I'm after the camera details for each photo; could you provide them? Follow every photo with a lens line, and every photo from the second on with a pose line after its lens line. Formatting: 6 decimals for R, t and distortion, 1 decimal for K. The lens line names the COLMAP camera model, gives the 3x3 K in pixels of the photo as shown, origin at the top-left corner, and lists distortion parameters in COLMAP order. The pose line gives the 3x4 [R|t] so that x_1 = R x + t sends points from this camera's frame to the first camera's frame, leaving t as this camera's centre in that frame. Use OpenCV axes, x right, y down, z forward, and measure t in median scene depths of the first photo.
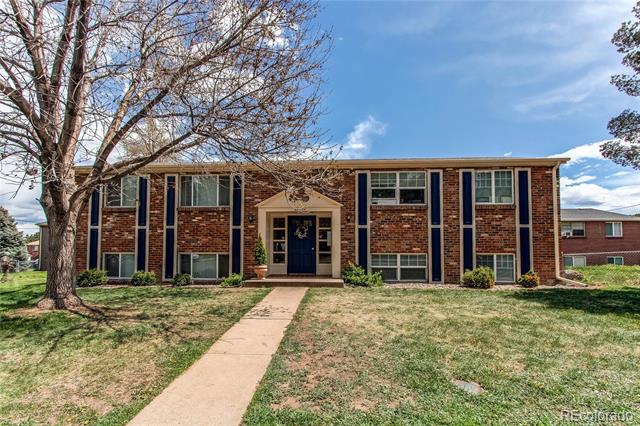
lens RADIAL K [[290.6, 0, 317.9], [0, 290.6, 231.5], [0, 0, 1]] dist [0.001932, 0.000359]
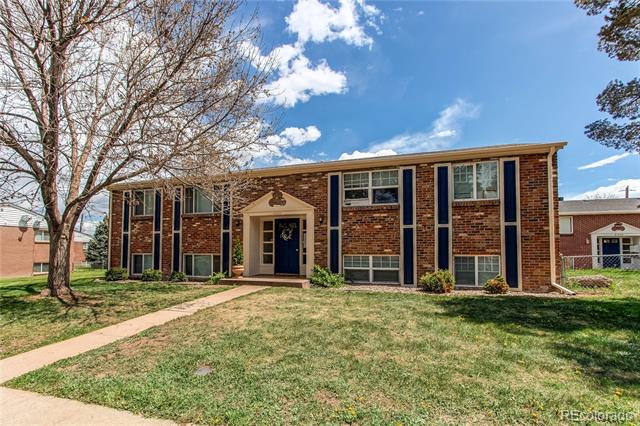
lens RADIAL K [[301.0, 0, 322.2], [0, 301.0, 228.9], [0, 0, 1]] dist [0.004960, 0.000325]
pose [[0.967573, -0.019484, -0.251838, 0.376824], [0.018449, 0.999809, -0.006471, -0.008426], [0.251916, 0.001615, 0.967748, -0.021344]]
